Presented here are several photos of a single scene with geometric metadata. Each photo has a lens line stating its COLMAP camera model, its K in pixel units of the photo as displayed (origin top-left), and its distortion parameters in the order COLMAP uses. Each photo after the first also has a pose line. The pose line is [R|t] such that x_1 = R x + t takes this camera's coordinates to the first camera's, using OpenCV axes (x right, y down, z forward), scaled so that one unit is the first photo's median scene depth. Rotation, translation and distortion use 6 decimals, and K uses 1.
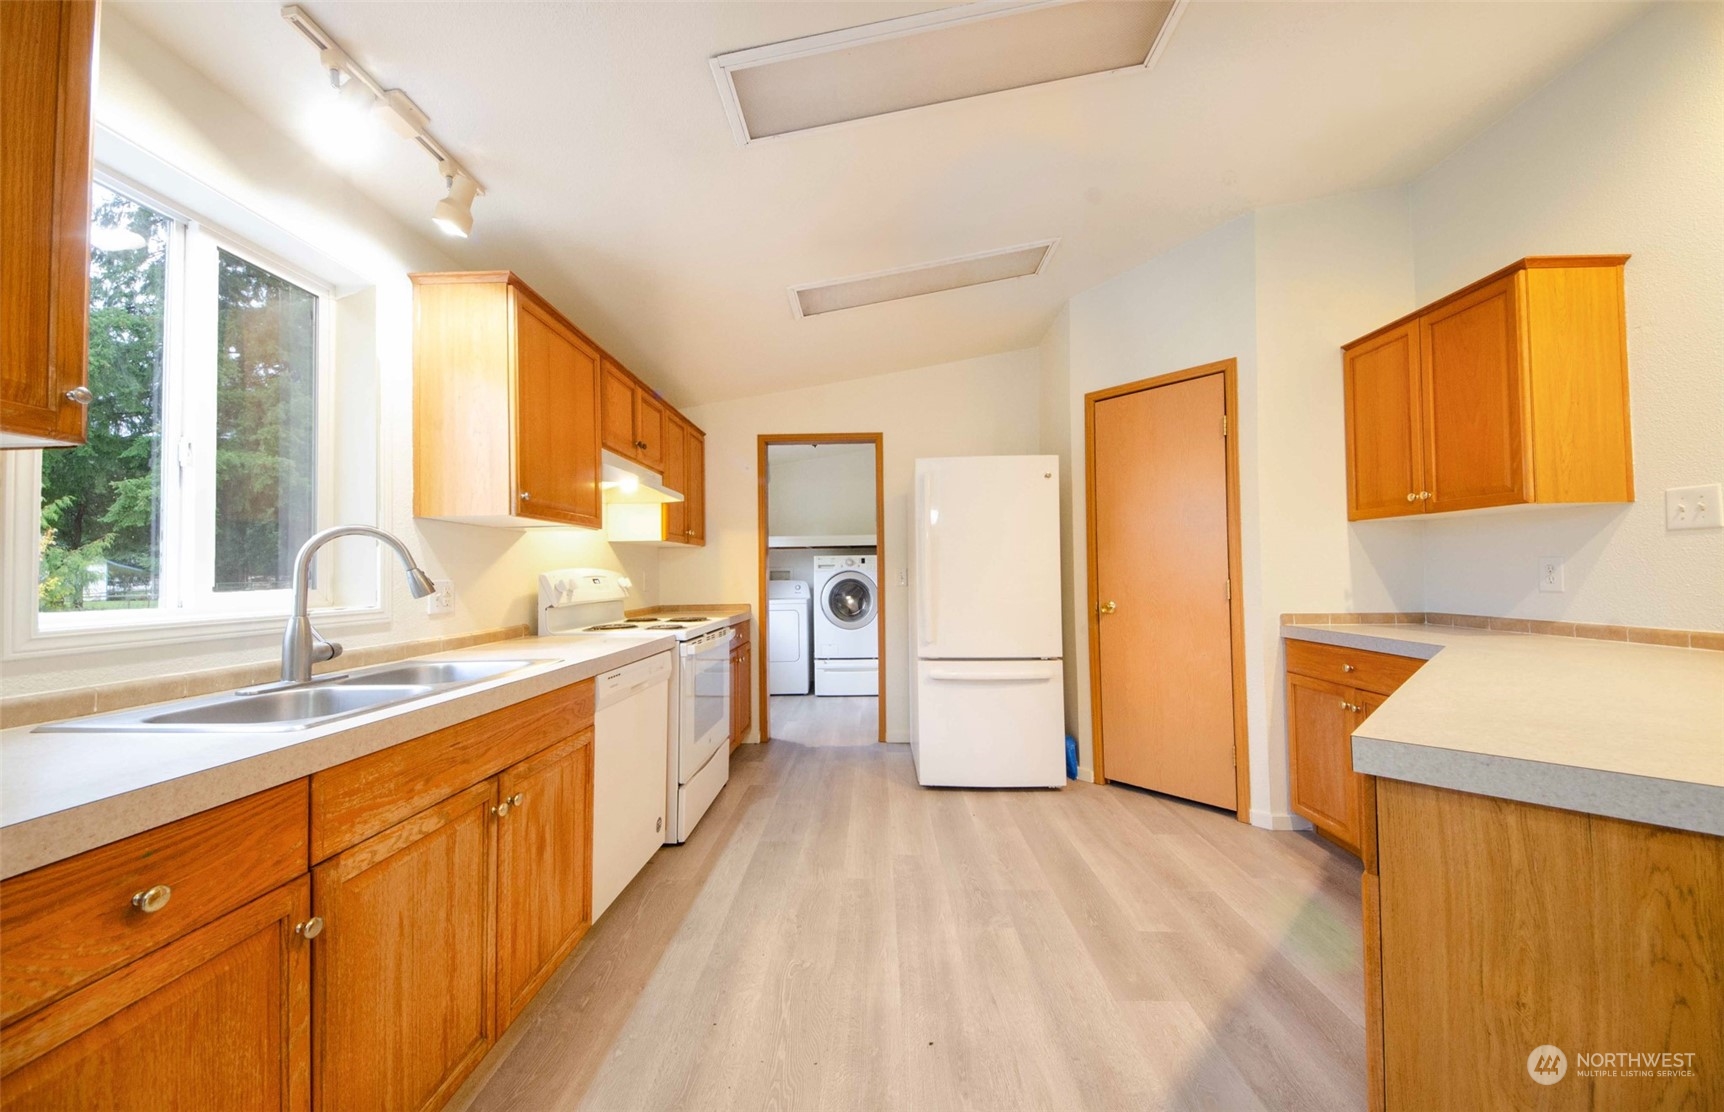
lens RADIAL K [[594.7, 0, 856.5], [0, 594.7, 558.3], [0, 0, 1]] dist [0.013474, 0.000018]
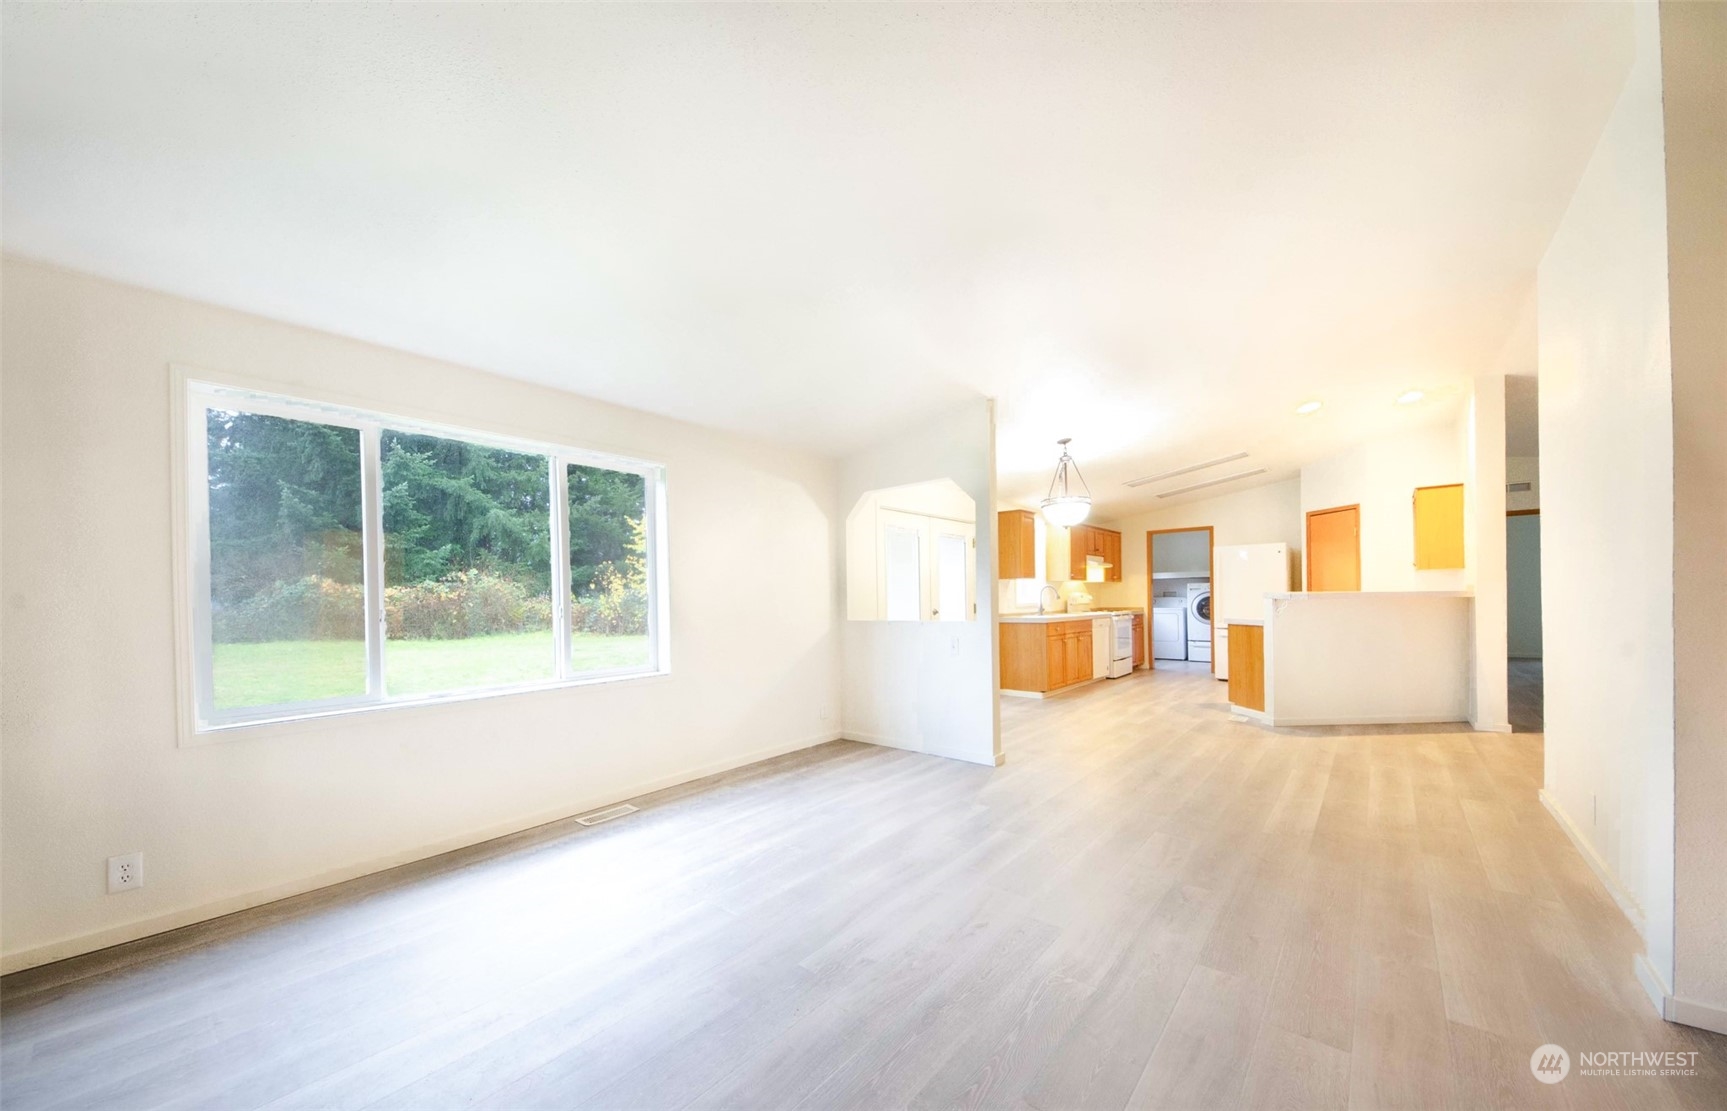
lens RADIAL K [[595.8, 0, 832.3], [0, 595.8, 601.5], [0, 0, 1]] dist [0.013474, 0.000018]
pose [[0.762727, 0.003423, -0.646712, 0.486465], [0.021915, 0.999275, 0.031135, -0.051977], [0.646350, -0.037920, 0.762099, -1.867820]]
